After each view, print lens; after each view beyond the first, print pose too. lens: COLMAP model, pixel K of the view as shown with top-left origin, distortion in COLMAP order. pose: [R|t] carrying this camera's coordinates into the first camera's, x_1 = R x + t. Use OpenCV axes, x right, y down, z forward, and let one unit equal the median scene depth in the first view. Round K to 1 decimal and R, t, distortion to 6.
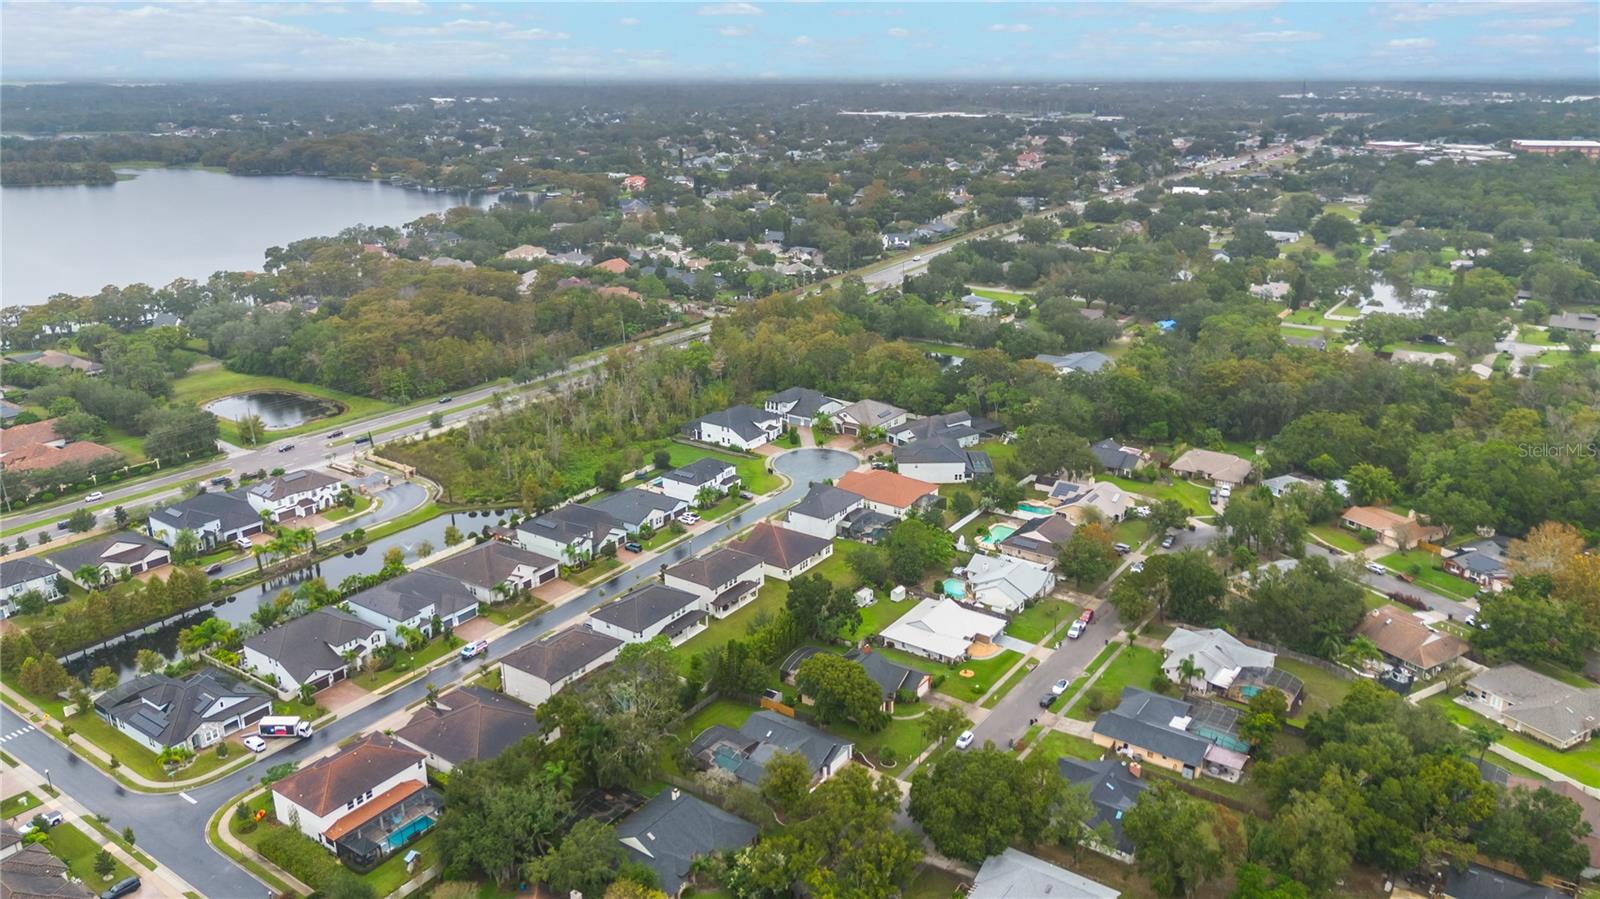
lens RADIAL K [[1159.3, 0, 798.0], [0, 1159.3, 452.0], [0, 0, 1]] dist [0.093633, -0.106307]
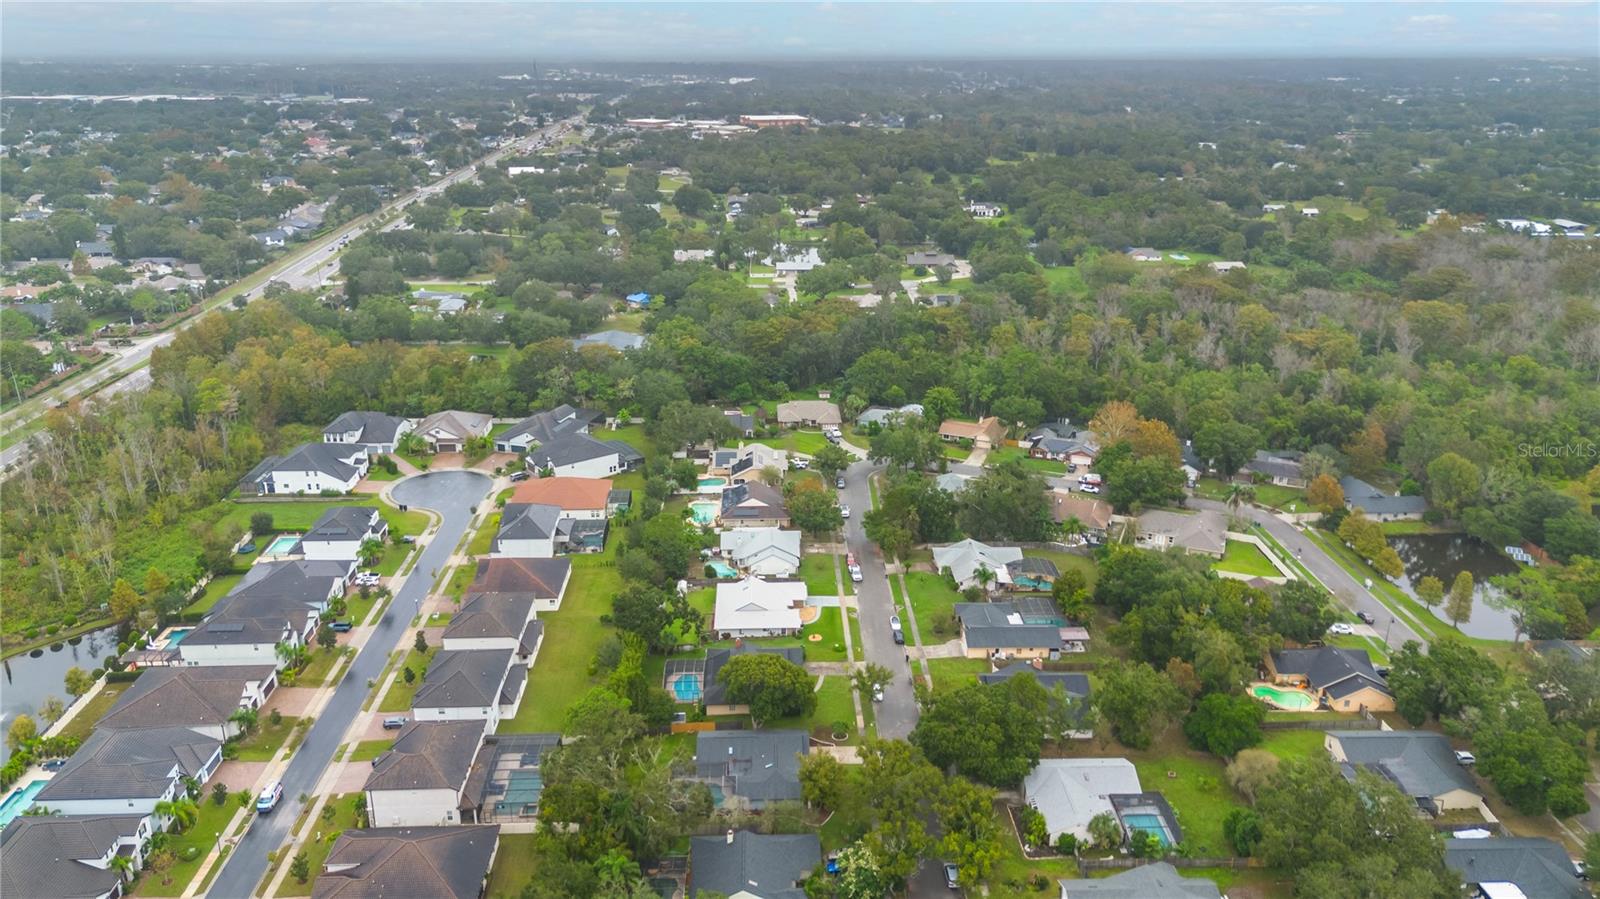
lens RADIAL K [[1159.3, 0, 798.0], [0, 1159.3, 452.0], [0, 0, 1]] dist [0.093633, -0.106307]
pose [[0.793614, -0.194538, 0.576483, -0.331996], [0.186608, 0.979666, 0.073701, -0.039048], [-0.579098, 0.049086, 0.813779, 0.125167]]
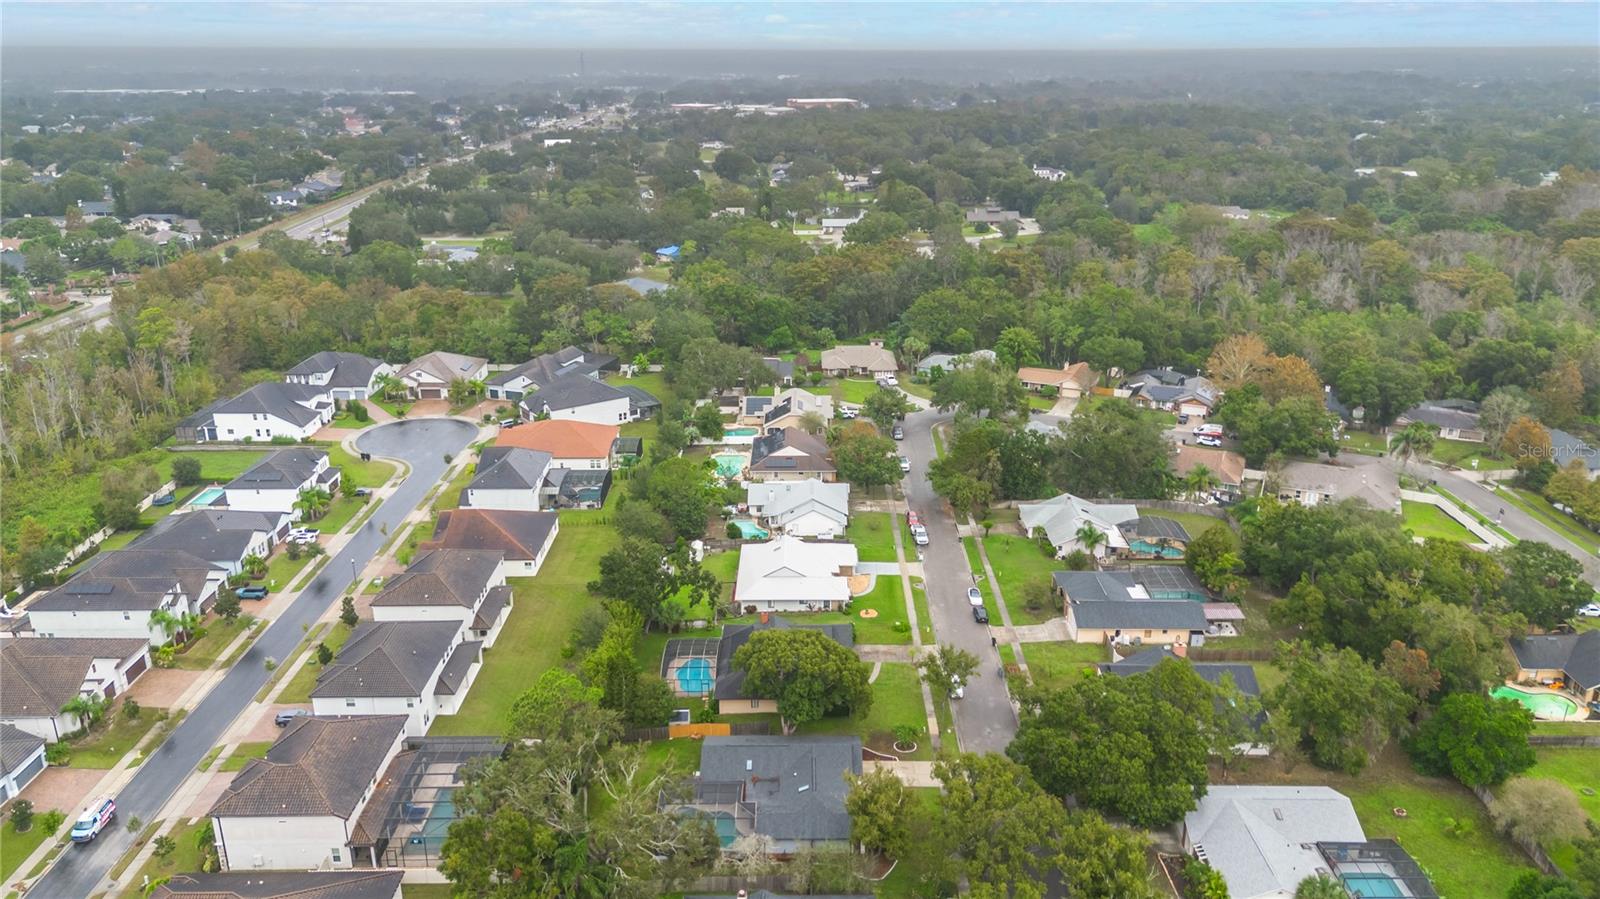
lens RADIAL K [[1141.8, 0, 802.3], [0, 1141.8, 450.9], [0, 0, 1]] dist [0.074221, -0.060263]
pose [[0.815264, -0.185760, 0.548487, -0.223925], [0.182868, 0.981273, 0.060522, 0.022357], [-0.549458, 0.050959, 0.833966, 0.295693]]
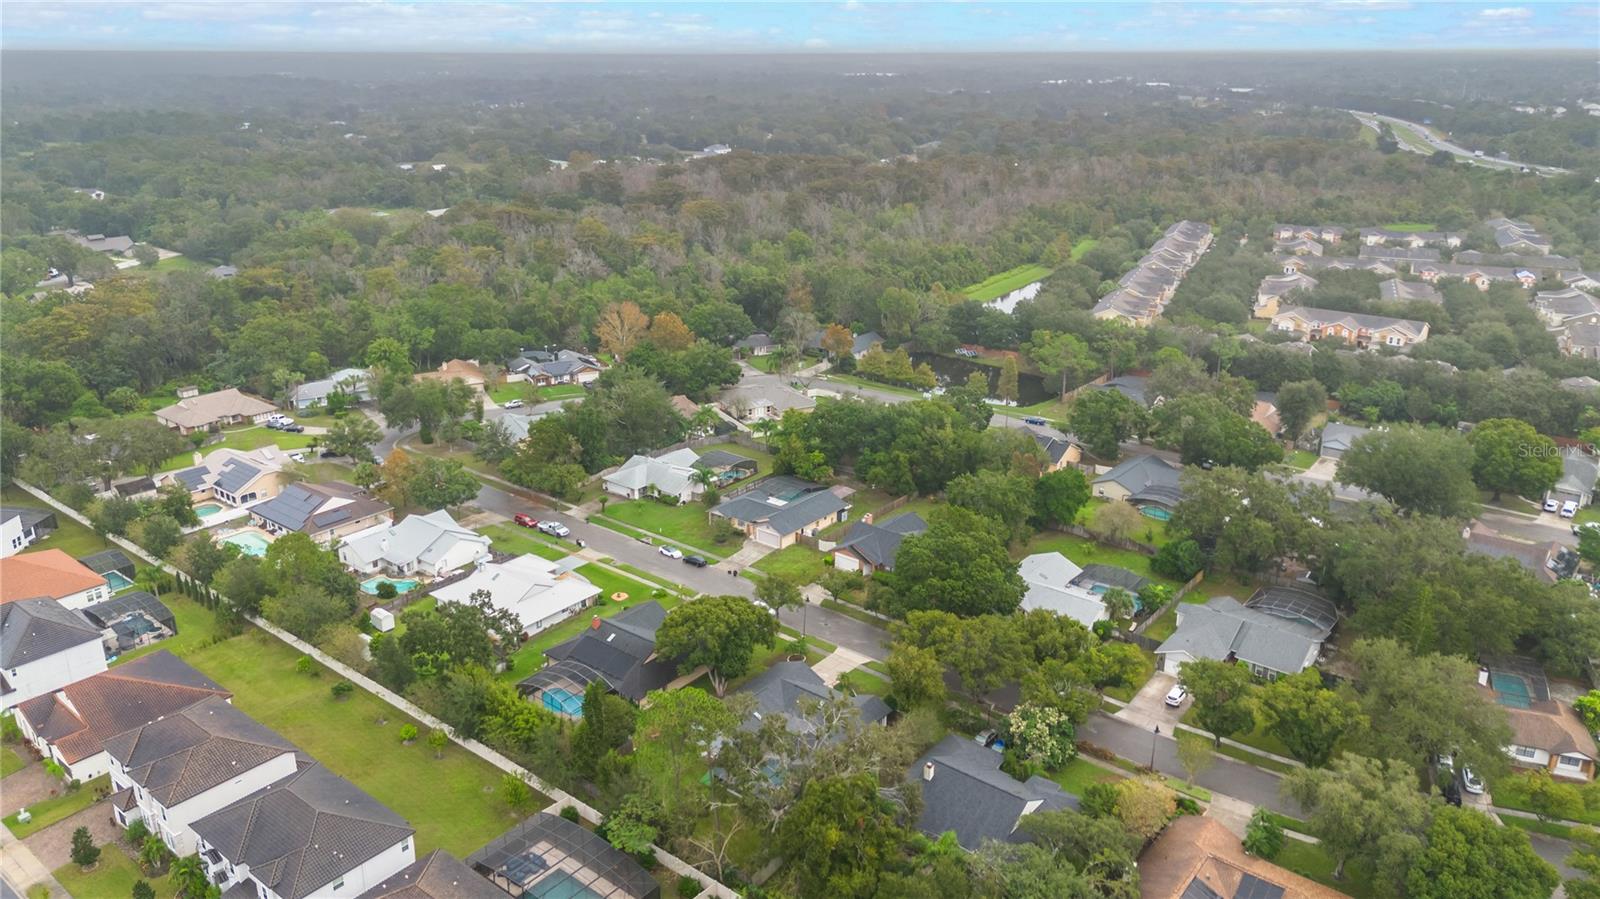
lens RADIAL K [[1141.8, 0, 802.3], [0, 1141.8, 450.9], [0, 0, 1]] dist [0.074221, -0.060263]
pose [[0.052405, -0.322663, 0.945062, -0.440642], [0.324002, 0.900661, 0.289537, -0.070707], [-0.944604, 0.291029, 0.151743, 0.563629]]
